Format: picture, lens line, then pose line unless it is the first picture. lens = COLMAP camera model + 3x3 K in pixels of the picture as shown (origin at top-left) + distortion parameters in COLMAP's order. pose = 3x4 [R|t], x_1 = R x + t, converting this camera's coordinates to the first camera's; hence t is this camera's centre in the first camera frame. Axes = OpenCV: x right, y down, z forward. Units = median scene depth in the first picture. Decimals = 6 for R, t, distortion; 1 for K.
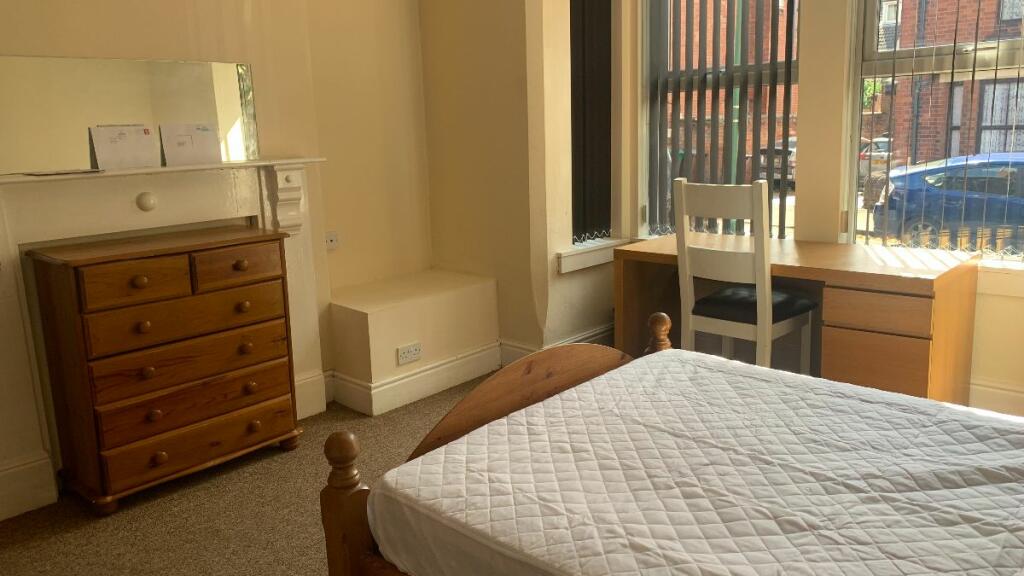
lens RADIAL K [[756.1, 0, 512.0], [0, 756.1, 288.0], [0, 0, 1]] dist [-0.008883, -0.004195]
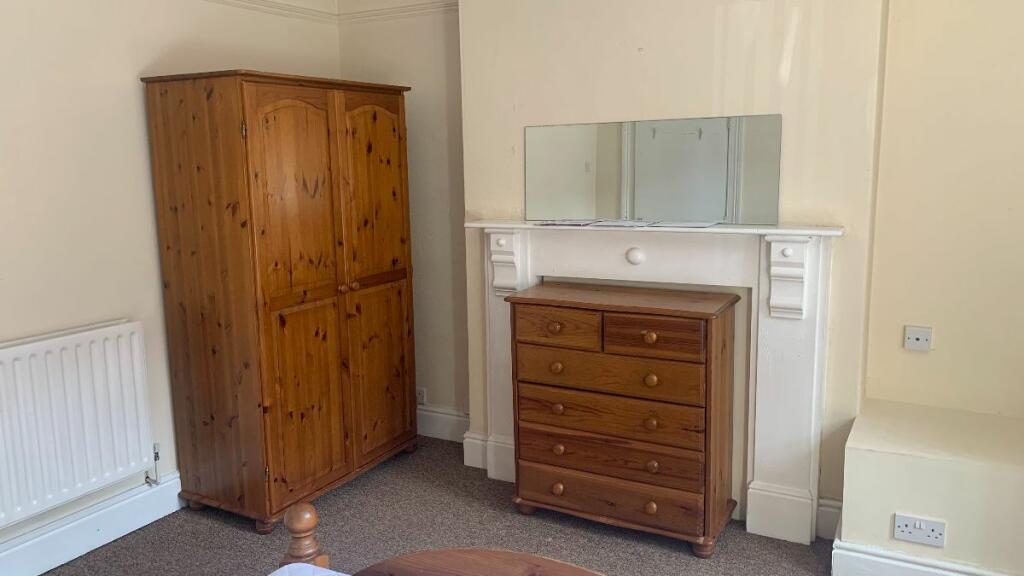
lens RADIAL K [[756.1, 0, 512.0], [0, 756.1, 288.0], [0, 0, 1]] dist [-0.008883, -0.004195]
pose [[0.234371, 0.172721, -0.956681, 0.479596], [-0.198531, 0.971855, 0.126824, -0.170396], [0.951660, 0.160207, 0.262065, 0.566302]]
